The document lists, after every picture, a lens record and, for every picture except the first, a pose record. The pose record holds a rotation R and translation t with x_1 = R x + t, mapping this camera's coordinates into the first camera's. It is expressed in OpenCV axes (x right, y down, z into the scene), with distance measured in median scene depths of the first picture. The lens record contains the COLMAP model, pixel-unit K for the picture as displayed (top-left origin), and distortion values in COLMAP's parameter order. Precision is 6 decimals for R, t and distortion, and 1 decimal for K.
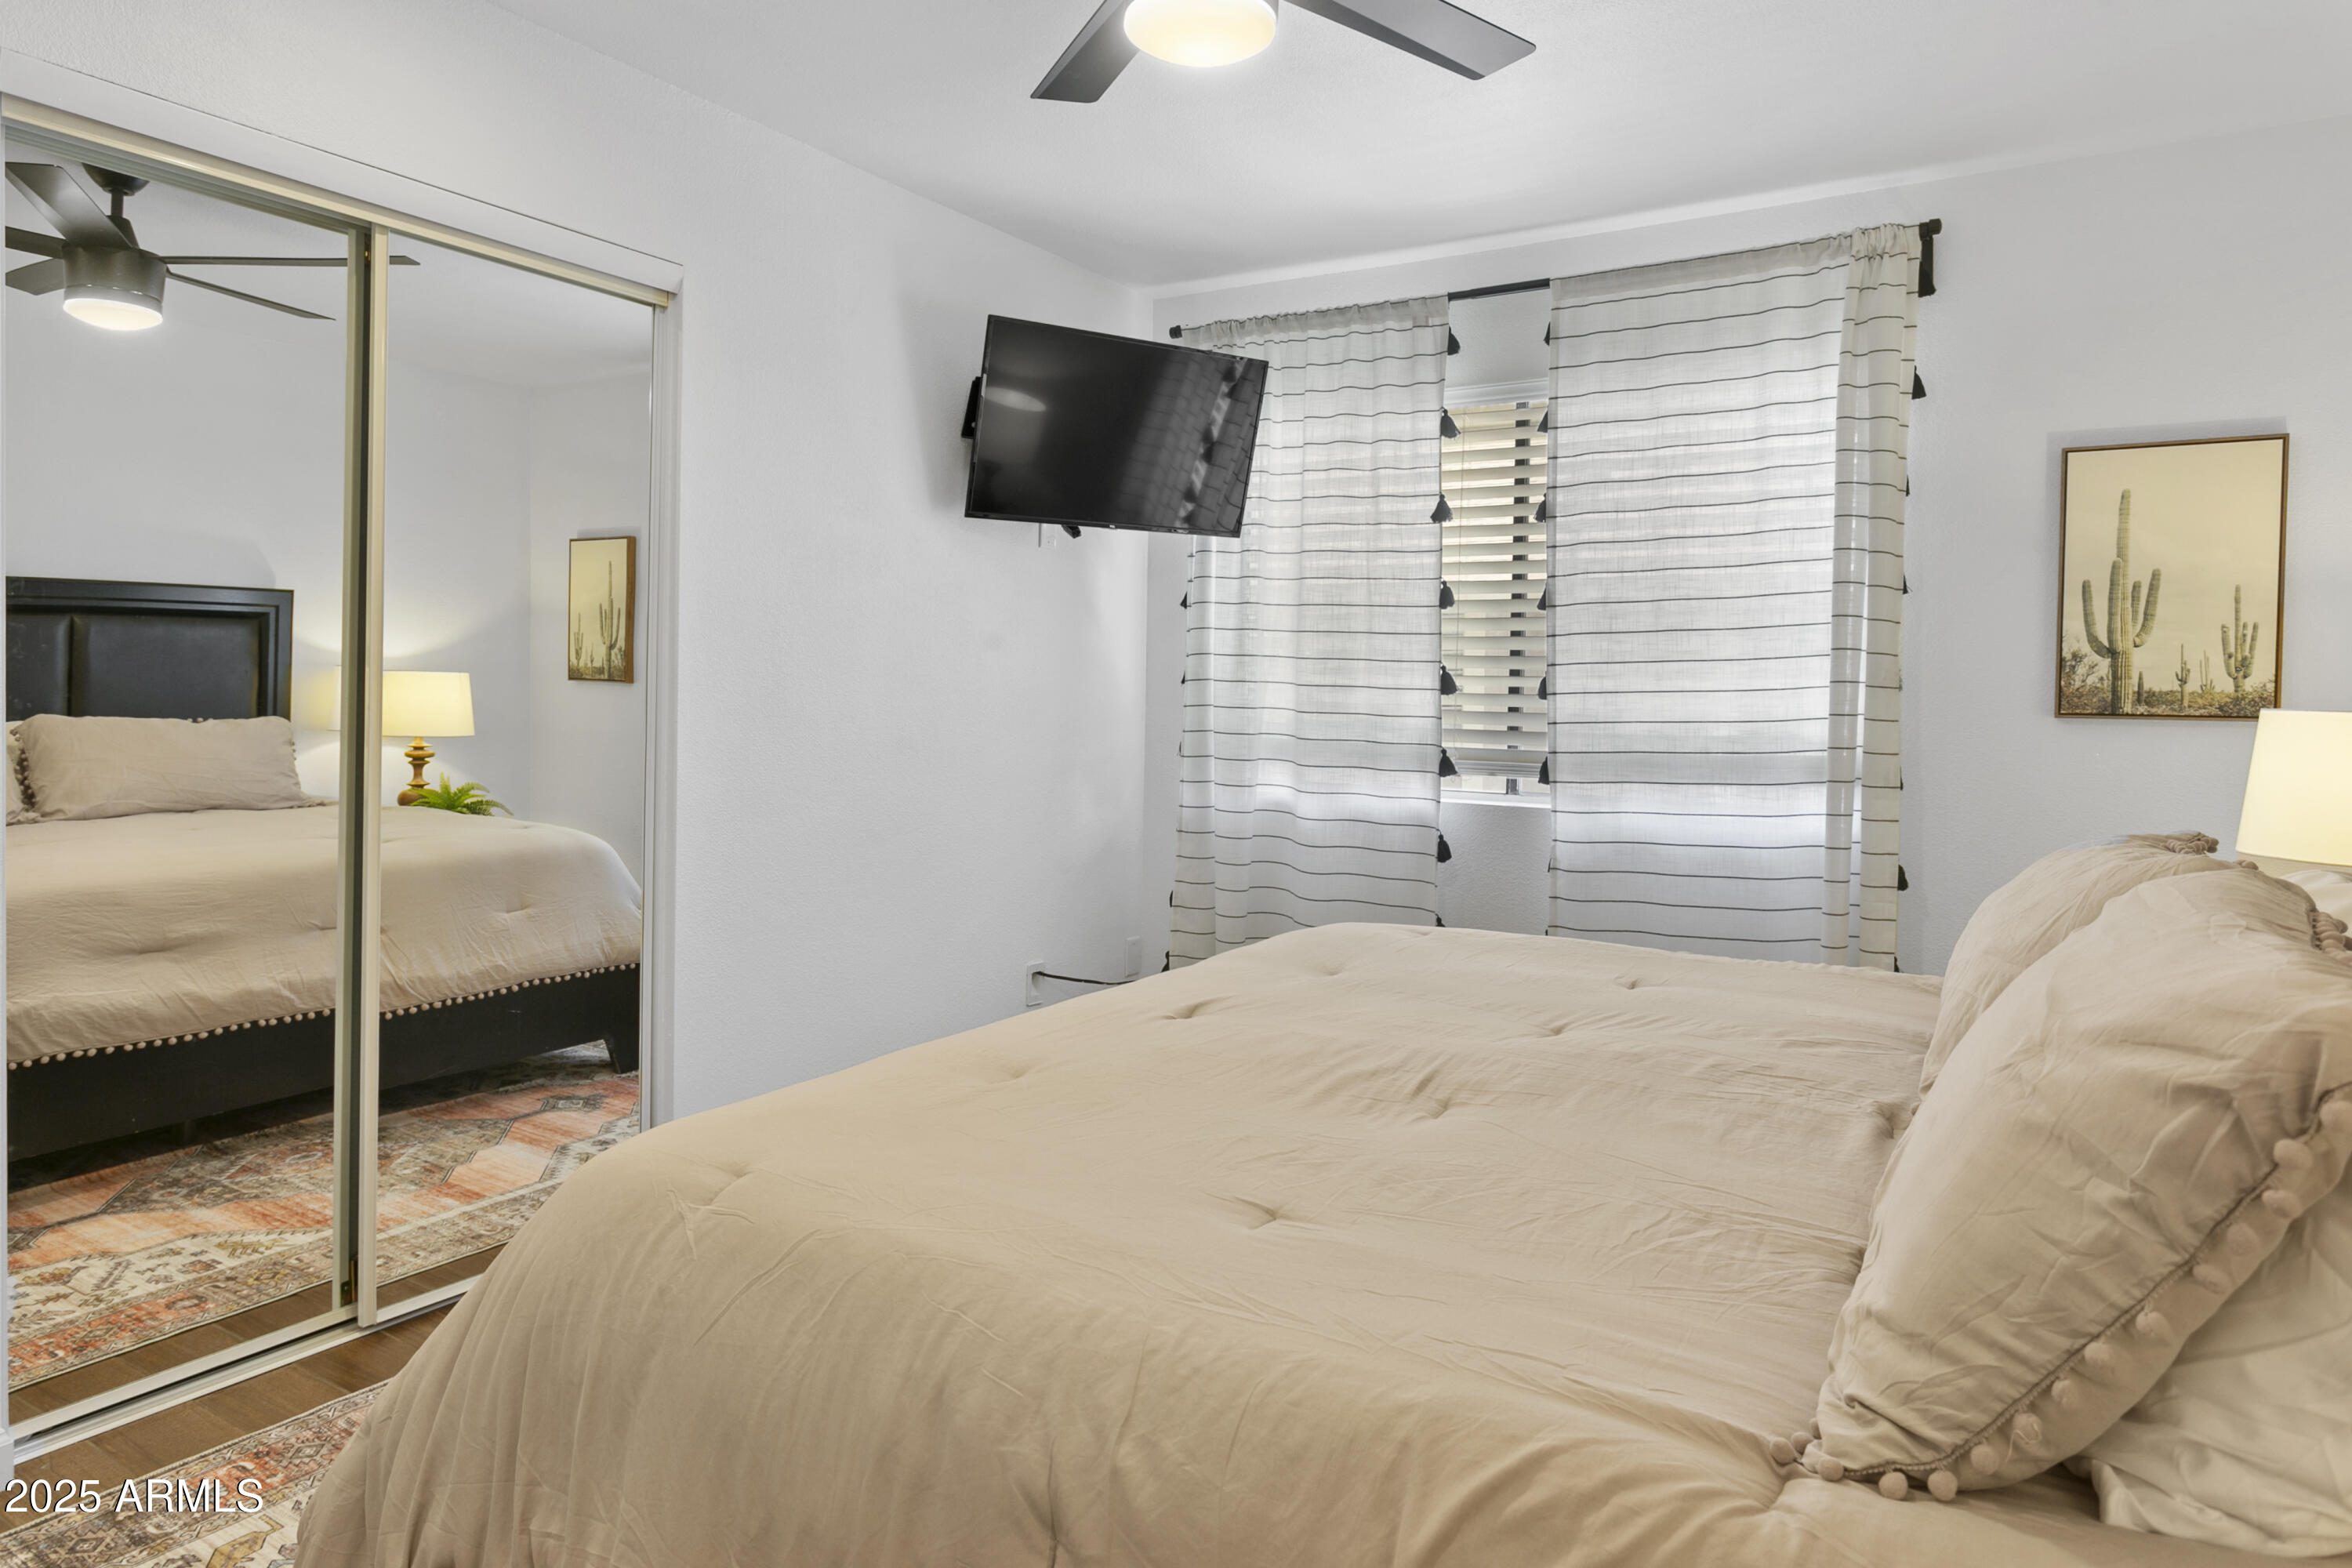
lens RADIAL K [[1495.4, 0, 1176.0], [0, 1495.4, 784.0], [0, 0, 1]] dist [-0.004032, -0.000417]
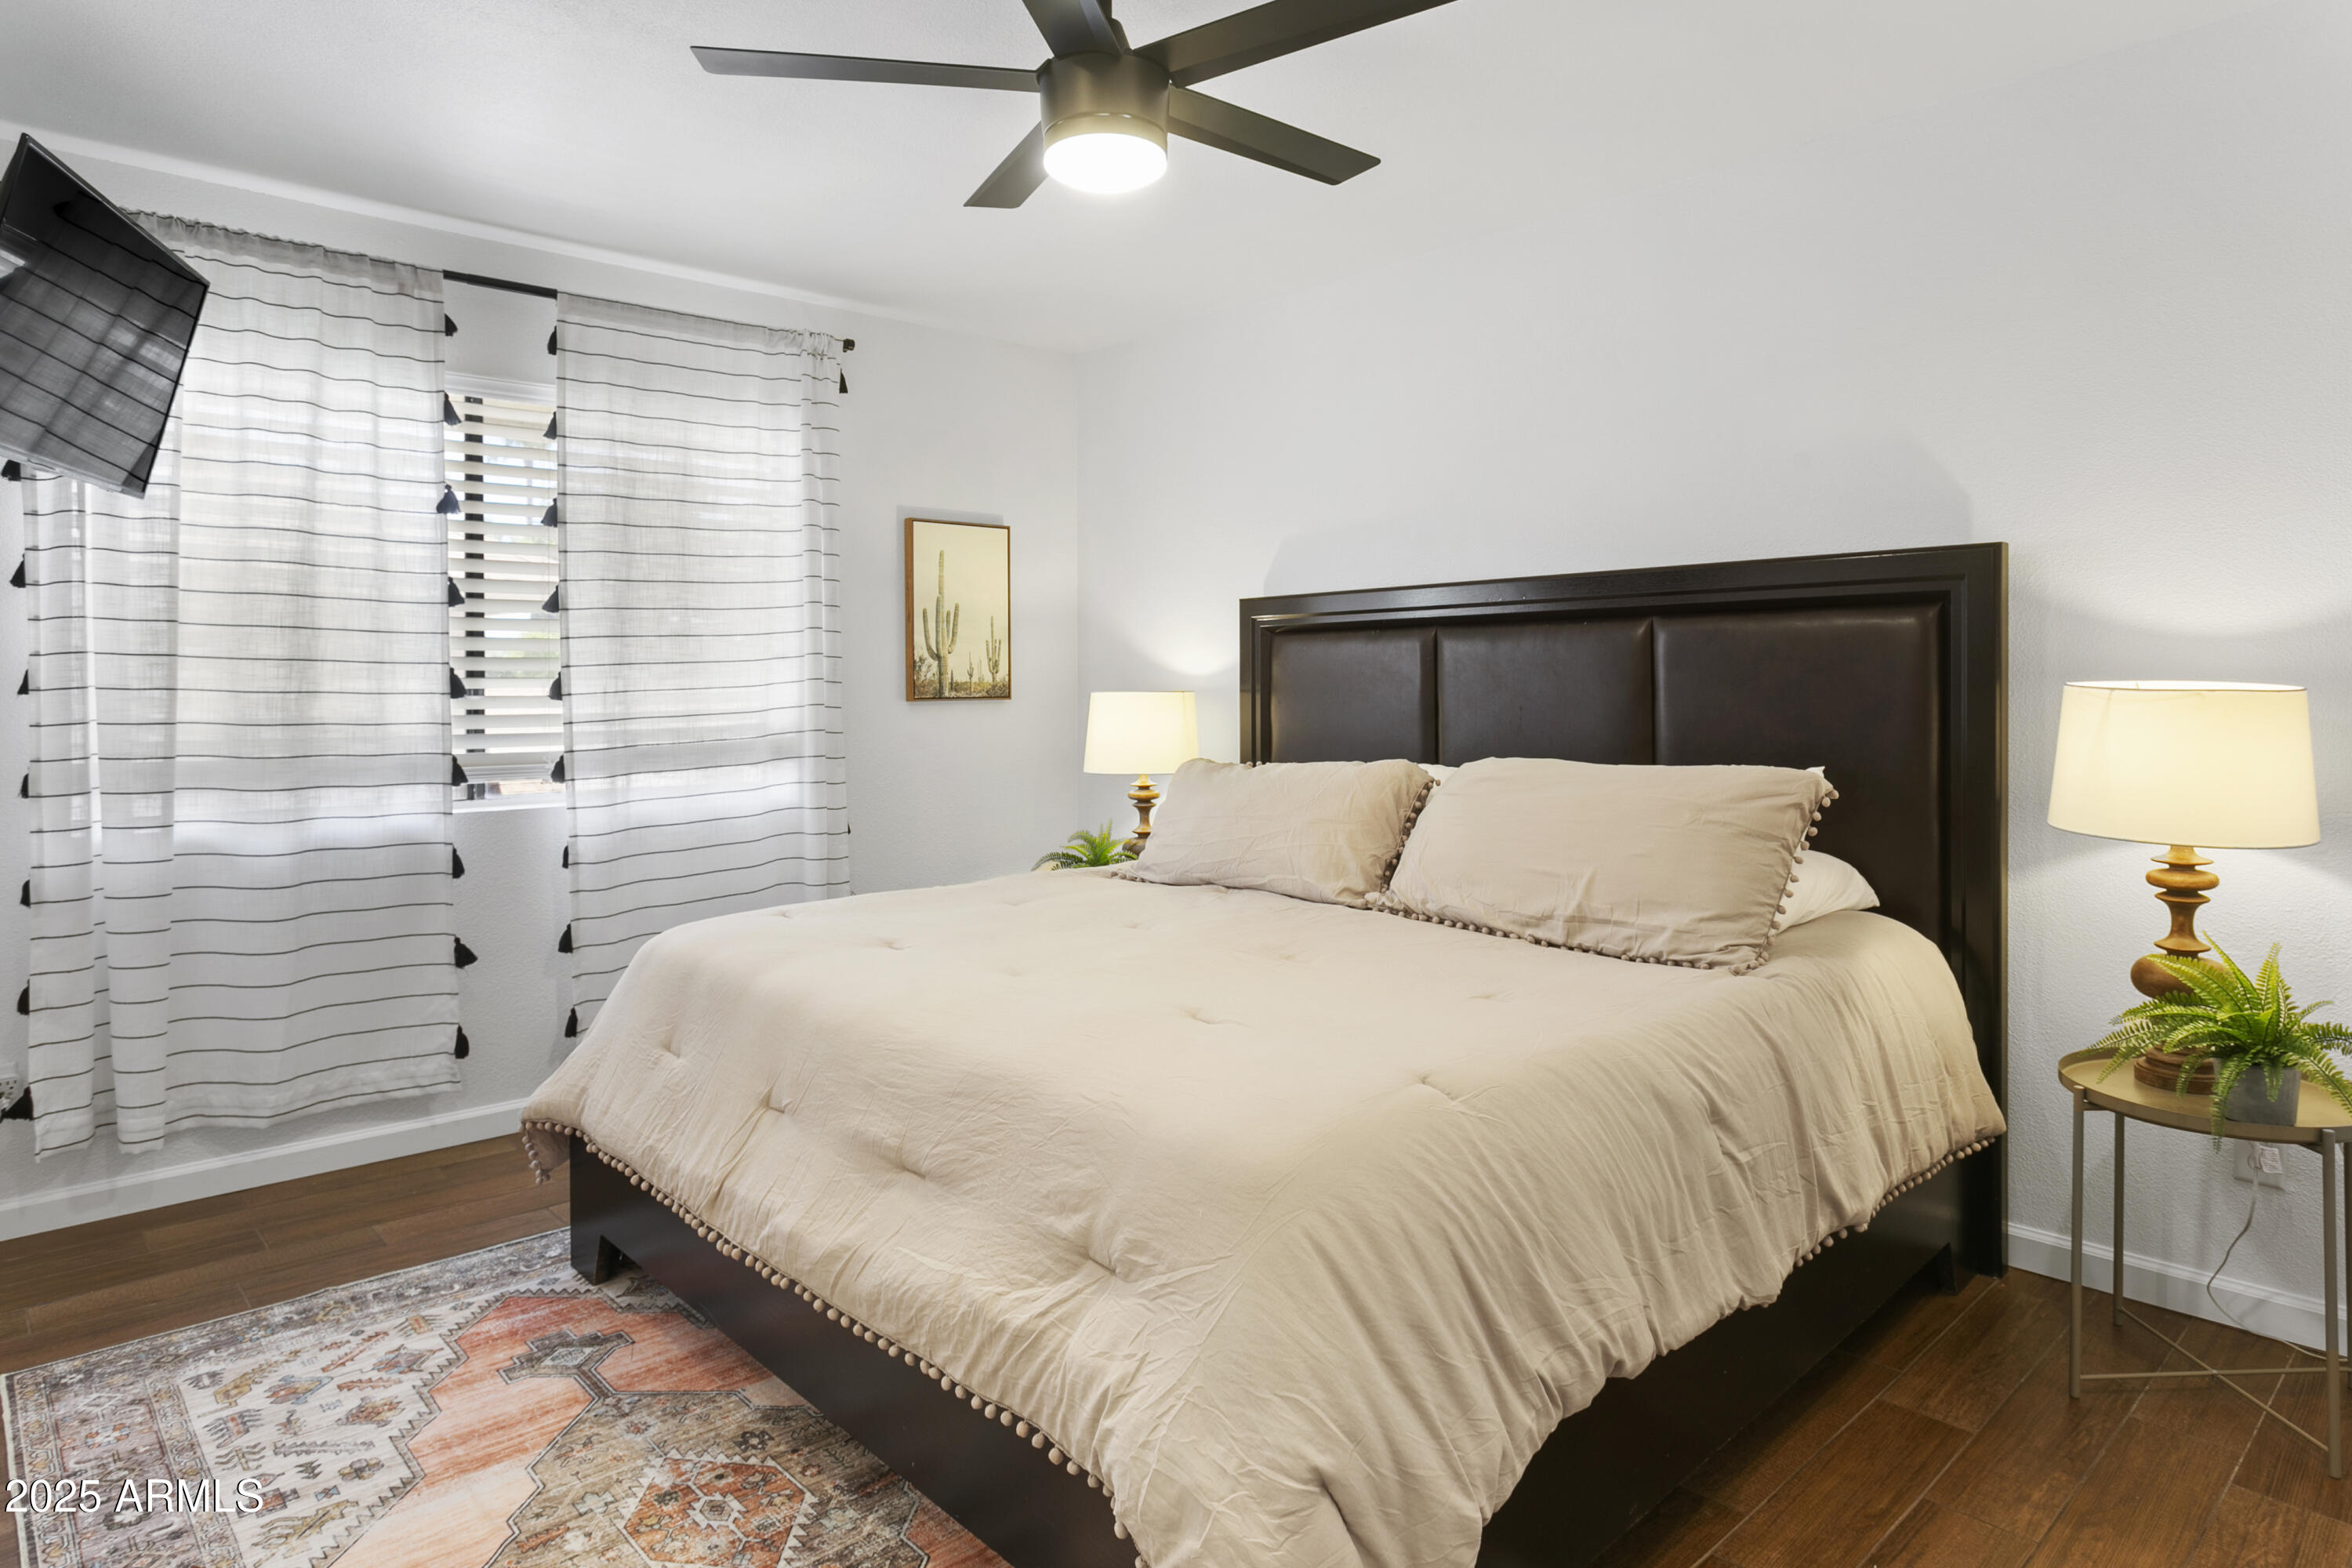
lens RADIAL K [[1353.9, 0, 1175.1], [0, 1353.9, 744.5], [0, 0, 1]] dist [0.003103, 0.001948]
pose [[0.248372, -0.060445, 0.966777, -0.561863], [0.074399, 0.996293, 0.043177, -0.036025], [-0.965803, 0.061203, 0.251948, 0.374111]]
